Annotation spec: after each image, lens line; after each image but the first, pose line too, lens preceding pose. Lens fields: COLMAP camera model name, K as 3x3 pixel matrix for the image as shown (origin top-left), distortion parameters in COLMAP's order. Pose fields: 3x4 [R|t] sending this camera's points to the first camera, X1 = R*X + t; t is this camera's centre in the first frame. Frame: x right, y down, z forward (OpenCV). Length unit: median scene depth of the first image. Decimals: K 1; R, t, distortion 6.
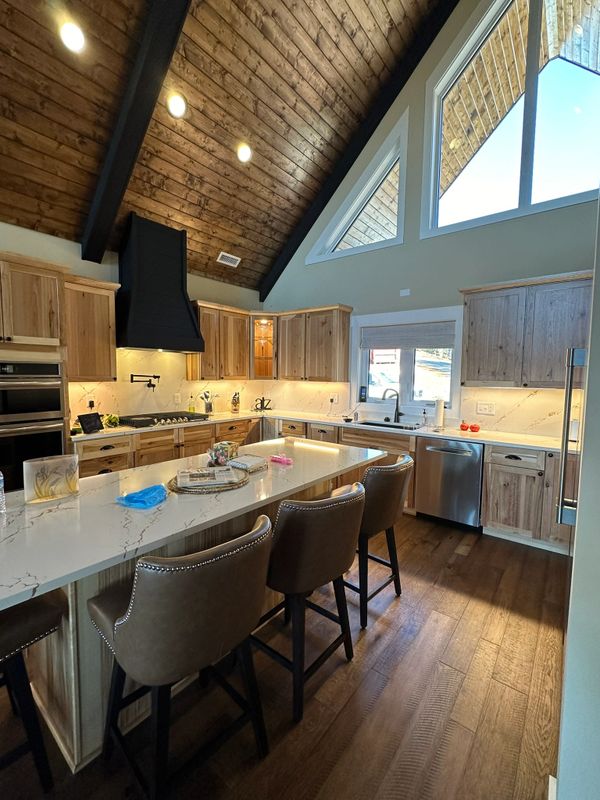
lens RADIAL K [[346.2, 0, 299.6], [0, 346.2, 402.5], [0, 0, 1]] dist [-0.010101, -0.000428]
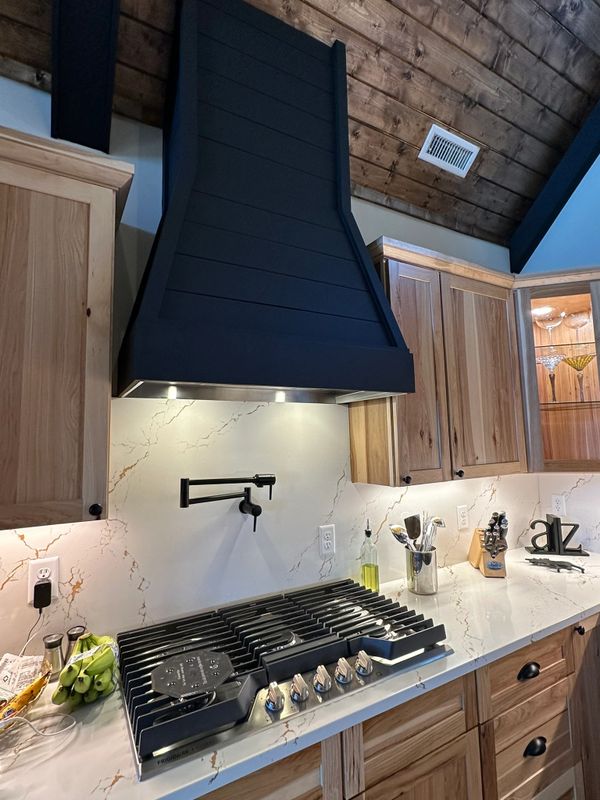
lens RADIAL K [[398.6, 0, 300.0], [0, 398.6, 403.1], [0, 0, 1]] dist [-0.003589, 0.000289]
pose [[0.926611, -0.069606, -0.369522, -0.232040], [0.006800, 0.985658, -0.168616, -0.077606], [0.375960, 0.153729, 0.913795, 0.632841]]
